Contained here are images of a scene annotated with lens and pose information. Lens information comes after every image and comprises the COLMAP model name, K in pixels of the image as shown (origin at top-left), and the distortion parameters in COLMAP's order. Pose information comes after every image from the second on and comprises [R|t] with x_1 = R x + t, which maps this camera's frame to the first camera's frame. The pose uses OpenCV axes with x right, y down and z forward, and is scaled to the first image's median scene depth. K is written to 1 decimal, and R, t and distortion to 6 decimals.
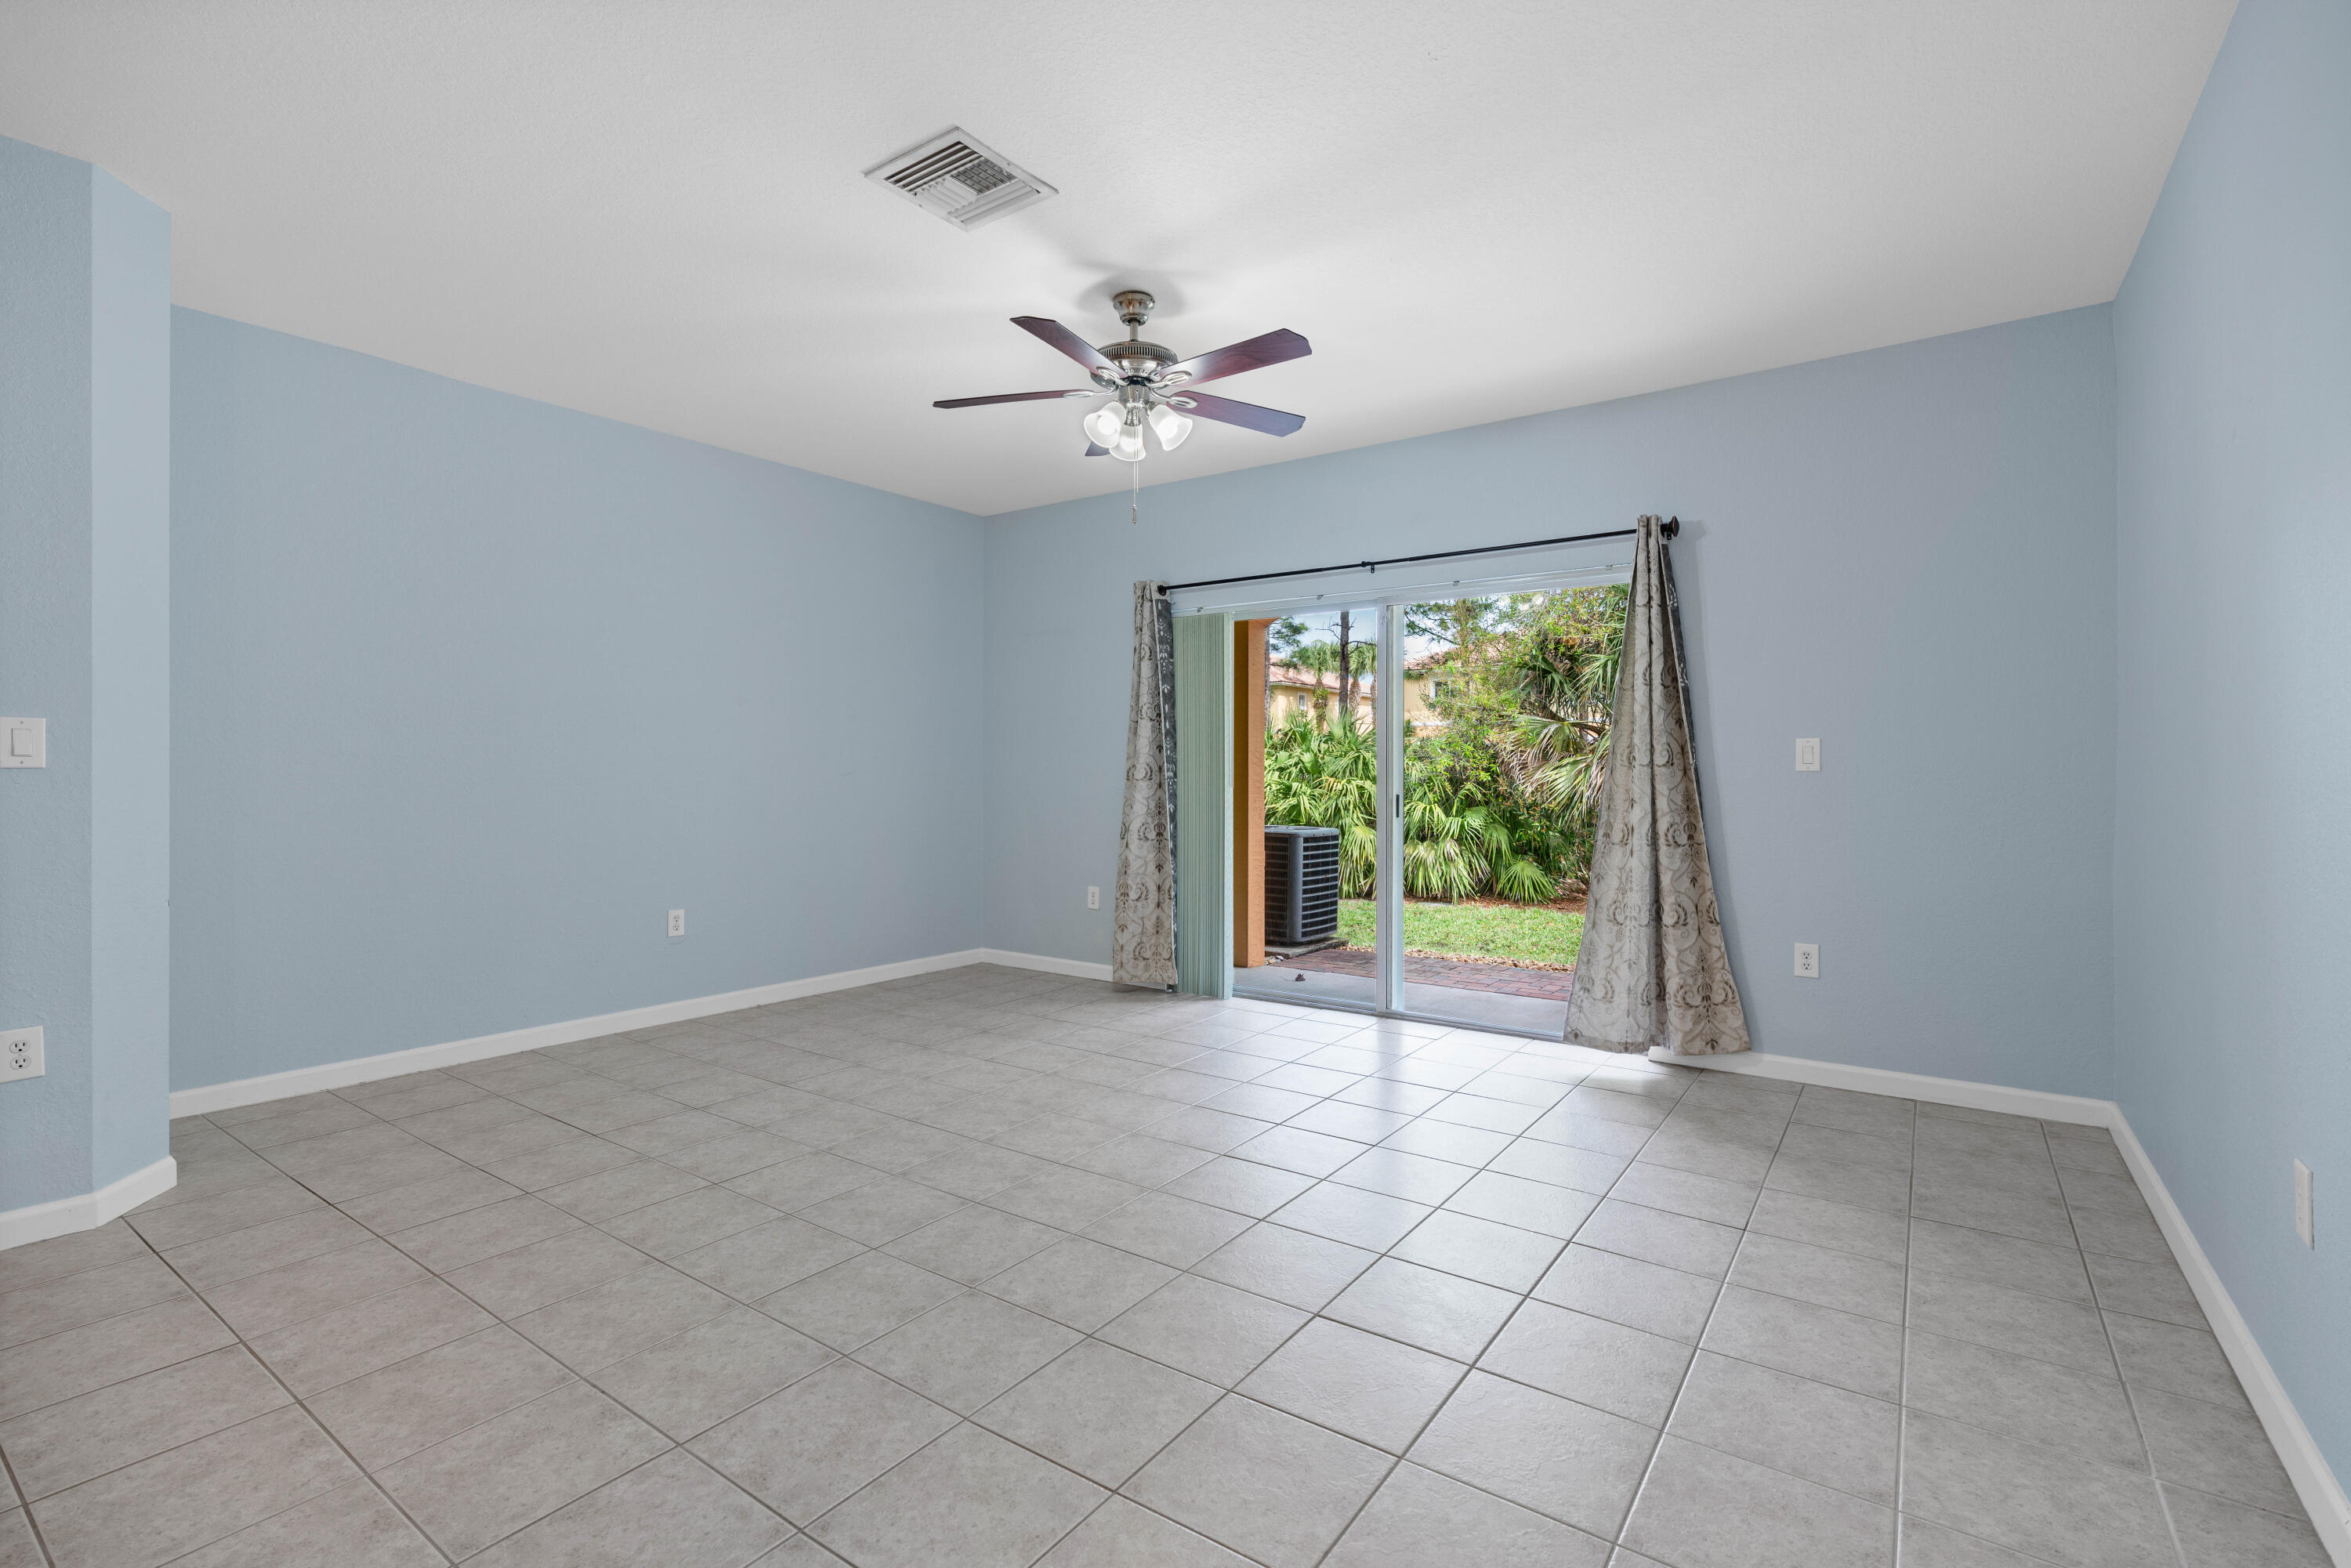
lens RADIAL K [[1071.7, 0, 1164.3], [0, 1071.7, 779.0], [0, 0, 1]] dist [-0.004075, -0.000090]
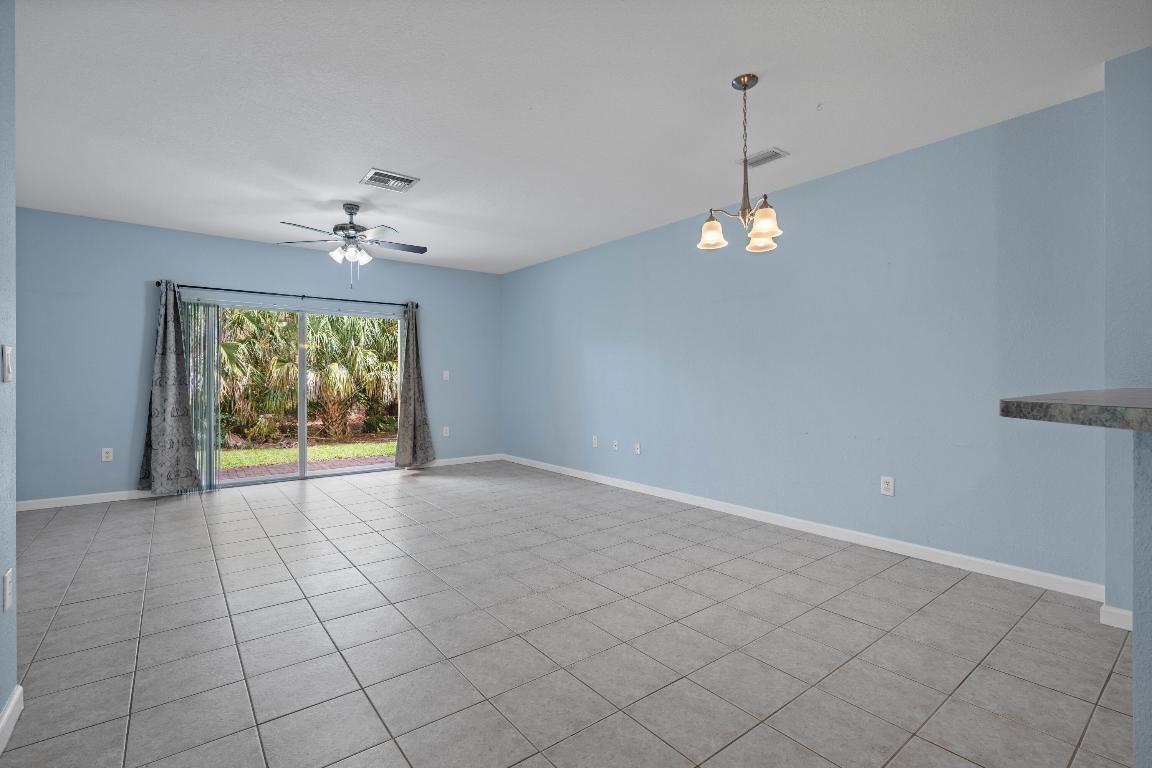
lens RADIAL K [[525.1, 0, 570.5], [0, 525.1, 381.5], [0, 0, 1]] dist [-0.004075, -0.000090]
pose [[0.300476, -0.006349, 0.953768, -0.242193], [0.007590, 0.999962, 0.004265, -0.001449], [-0.953759, 0.005958, 0.300513, 0.016054]]
